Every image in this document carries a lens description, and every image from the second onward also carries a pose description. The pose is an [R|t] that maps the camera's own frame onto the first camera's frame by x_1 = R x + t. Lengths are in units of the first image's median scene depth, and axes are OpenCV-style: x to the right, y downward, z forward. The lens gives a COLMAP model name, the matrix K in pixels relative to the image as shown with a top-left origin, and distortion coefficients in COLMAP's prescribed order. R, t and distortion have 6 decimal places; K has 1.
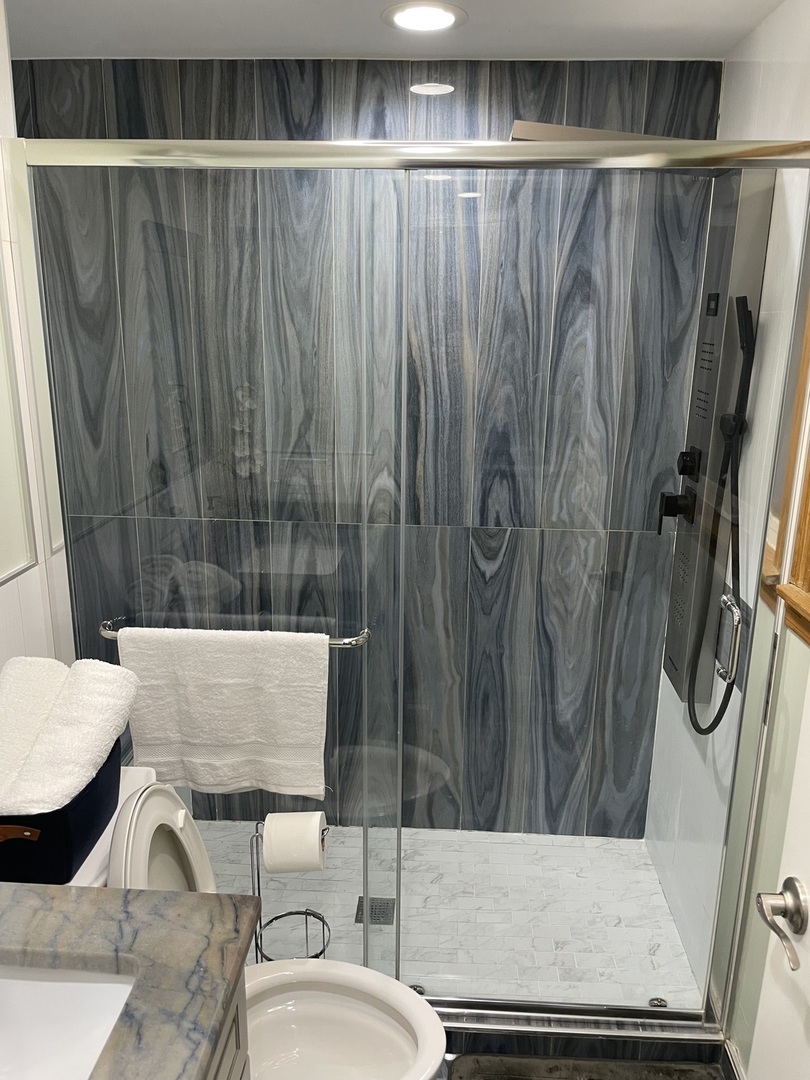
lens RADIAL K [[827.8, 0, 404.7], [0, 827.8, 539.1], [0, 0, 1]] dist [0.059394, -0.072224]
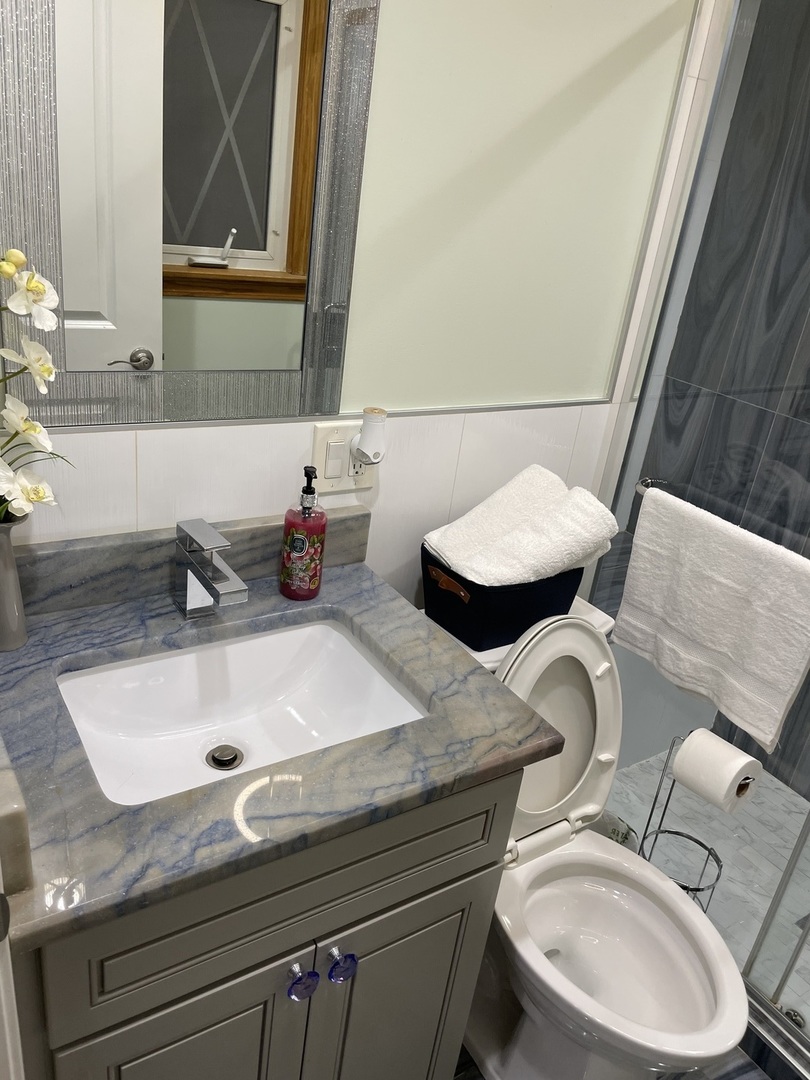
lens RADIAL K [[827.8, 0, 407.3], [0, 827.8, 534.8], [0, 0, 1]] dist [0.059394, -0.072224]
pose [[0.588943, 0.384126, -0.711051, 0.224551], [-0.320325, 0.918713, 0.230994, 0.022623], [0.741983, 0.091726, 0.664114, 0.118052]]
